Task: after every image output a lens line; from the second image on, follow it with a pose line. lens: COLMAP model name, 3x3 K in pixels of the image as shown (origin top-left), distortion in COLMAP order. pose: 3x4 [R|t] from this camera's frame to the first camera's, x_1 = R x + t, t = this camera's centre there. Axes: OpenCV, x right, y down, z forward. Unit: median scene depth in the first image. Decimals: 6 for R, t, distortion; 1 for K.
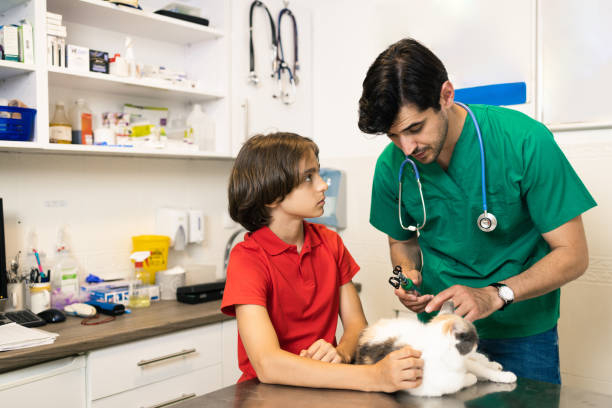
lens RADIAL K [[645.7, 0, 317.6], [0, 645.7, 203.0], [0, 0, 1]] dist [0.010387, -0.007152]
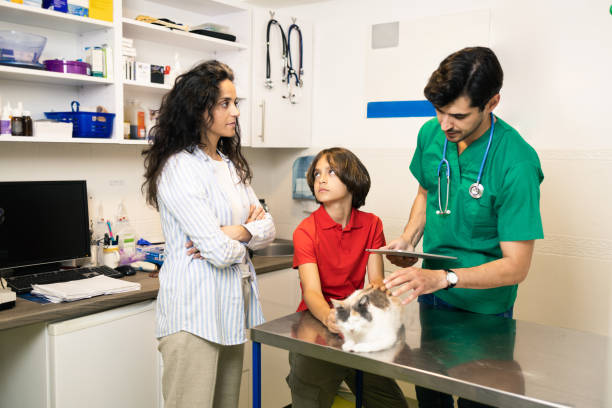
lens RADIAL K [[645.7, 0, 317.6], [0, 645.7, 203.0], [0, 0, 1]] dist [0.010387, -0.007152]
pose [[0.997795, 0.019026, 0.063589, -0.090793], [-0.022666, 0.998116, 0.057008, -0.040892], [-0.062384, -0.058323, 0.996347, -0.288425]]
